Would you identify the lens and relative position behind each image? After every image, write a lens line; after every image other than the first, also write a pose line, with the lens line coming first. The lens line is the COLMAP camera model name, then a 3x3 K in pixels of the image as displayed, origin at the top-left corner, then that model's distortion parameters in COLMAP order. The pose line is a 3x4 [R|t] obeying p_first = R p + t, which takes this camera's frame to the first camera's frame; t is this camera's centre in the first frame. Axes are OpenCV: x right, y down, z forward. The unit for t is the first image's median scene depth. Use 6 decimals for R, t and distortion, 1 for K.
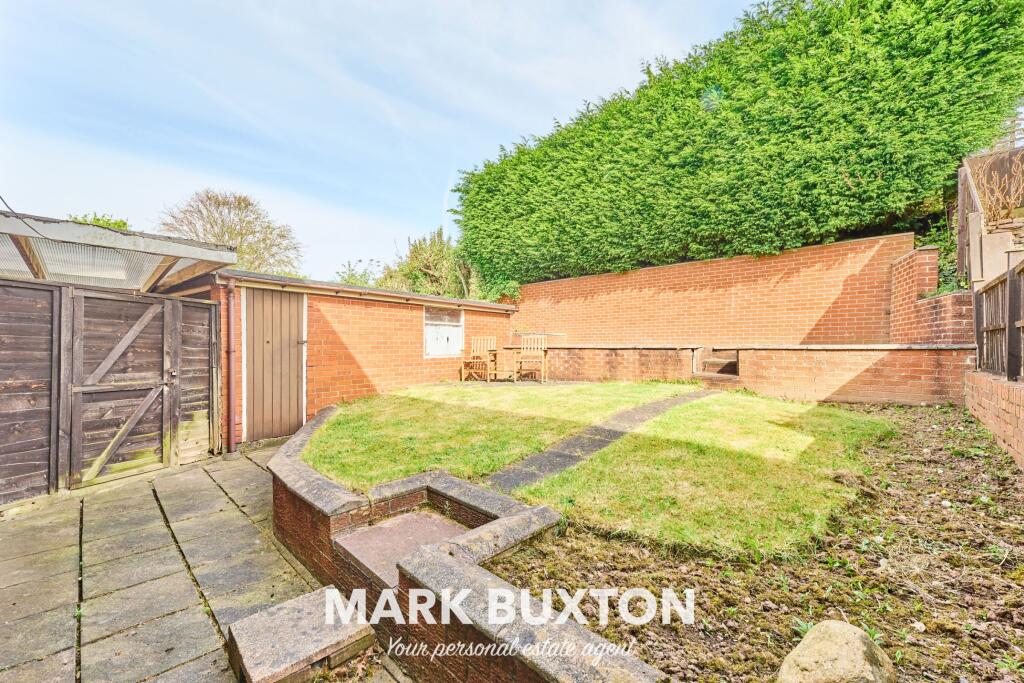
lens RADIAL K [[418.9, 0, 512.3], [0, 418.9, 346.2], [0, 0, 1]] dist [0.004242, -0.000705]
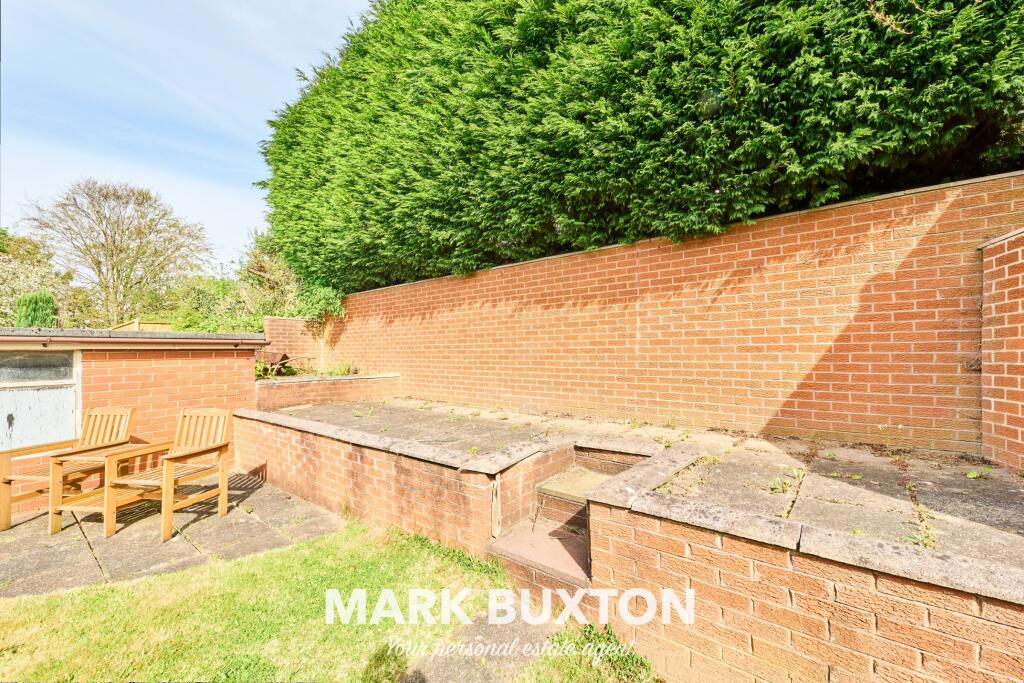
lens RADIAL K [[418.9, 0, 513.2], [0, 418.9, 345.0], [0, 0, 1]] dist [0.004242, -0.000705]
pose [[0.998049, -0.010090, 0.061607, 0.378276], [0.011038, 0.999826, -0.015065, -0.089493], [-0.061444, 0.015716, 0.997987, 0.553711]]
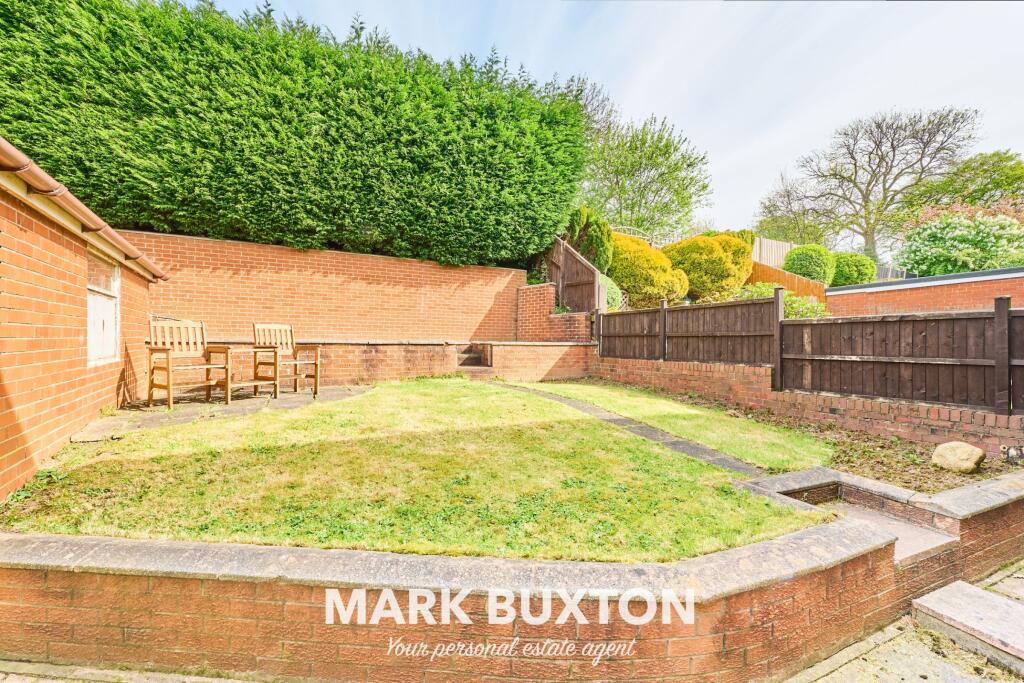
lens RADIAL K [[418.9, 0, 514.1], [0, 418.9, 343.7], [0, 0, 1]] dist [0.004242, -0.000705]
pose [[0.345671, -0.002509, 0.938352, -0.469512], [-0.012723, 0.999892, 0.007360, -0.005315], [-0.938270, -0.014483, 0.345602, 0.431908]]
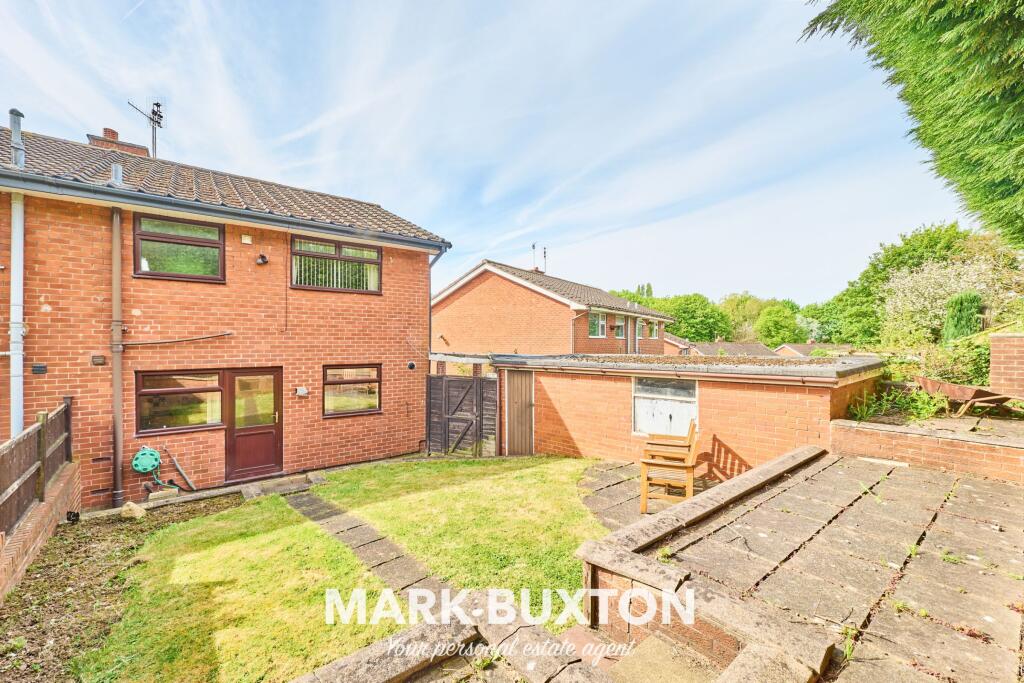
lens RADIAL K [[418.9, 0, 513.3], [0, 418.9, 344.7], [0, 0, 1]] dist [0.004242, -0.000705]
pose [[-0.143048, -0.000135, -0.989716, 0.719602], [0.002925, 0.999996, -0.000559, -0.164913], [0.989711, -0.002975, -0.143047, 0.874717]]
